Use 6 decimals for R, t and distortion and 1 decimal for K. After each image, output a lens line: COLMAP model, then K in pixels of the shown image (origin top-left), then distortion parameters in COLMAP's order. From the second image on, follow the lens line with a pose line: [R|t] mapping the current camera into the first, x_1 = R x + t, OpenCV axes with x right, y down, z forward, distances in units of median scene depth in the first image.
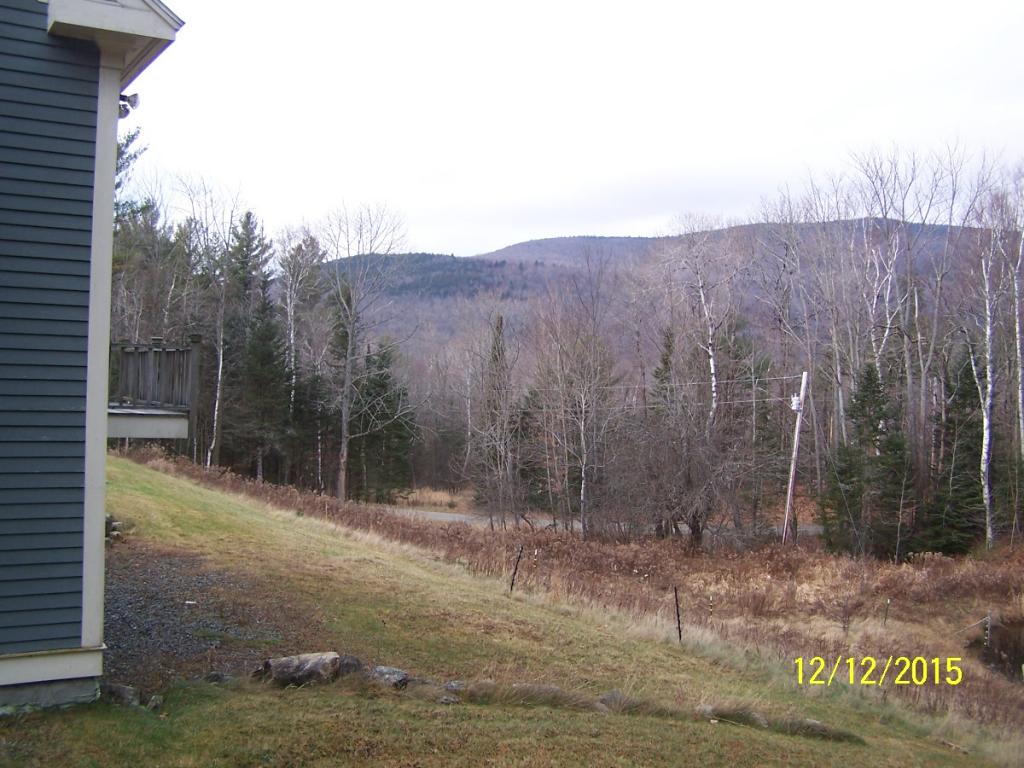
lens RADIAL K [[1126.9, 0, 515.7], [0, 1126.9, 363.0], [0, 0, 1]] dist [-0.176144, 0.307437]
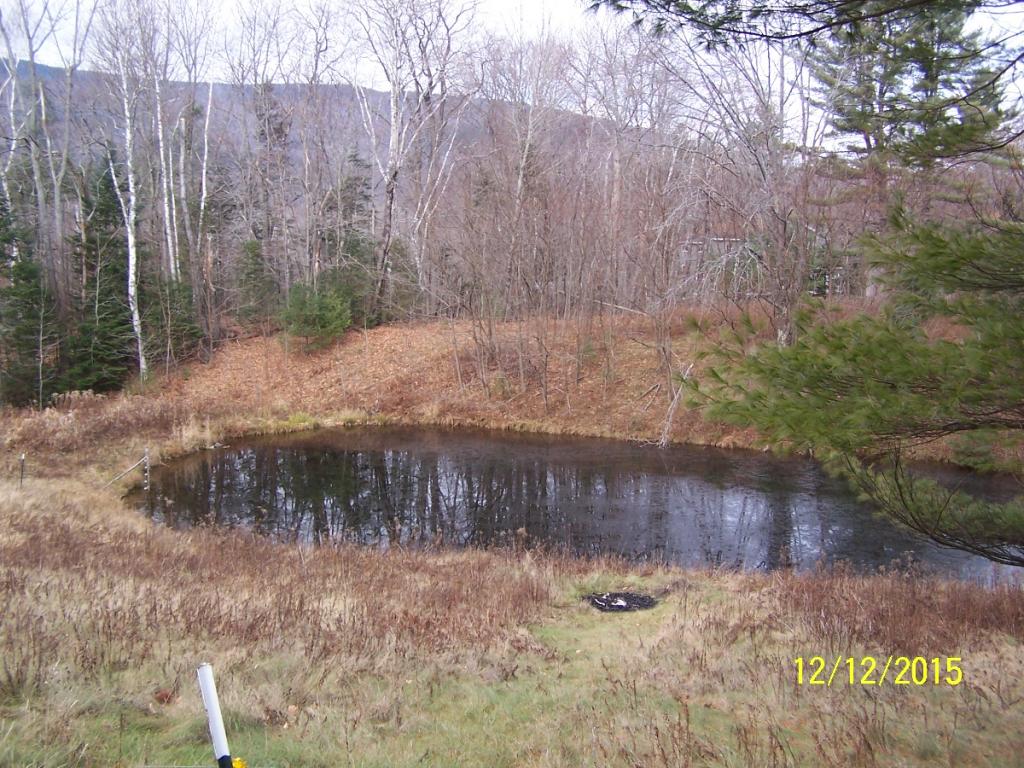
lens RADIAL K [[1126.9, 0, 515.7], [0, 1126.9, 363.0], [0, 0, 1]] dist [-0.176144, 0.307437]
pose [[0.743415, -0.108289, 0.660006, 0.059564], [0.015372, 0.989312, 0.145004, 0.027832], [-0.668654, -0.097652, 0.737134, 0.130514]]
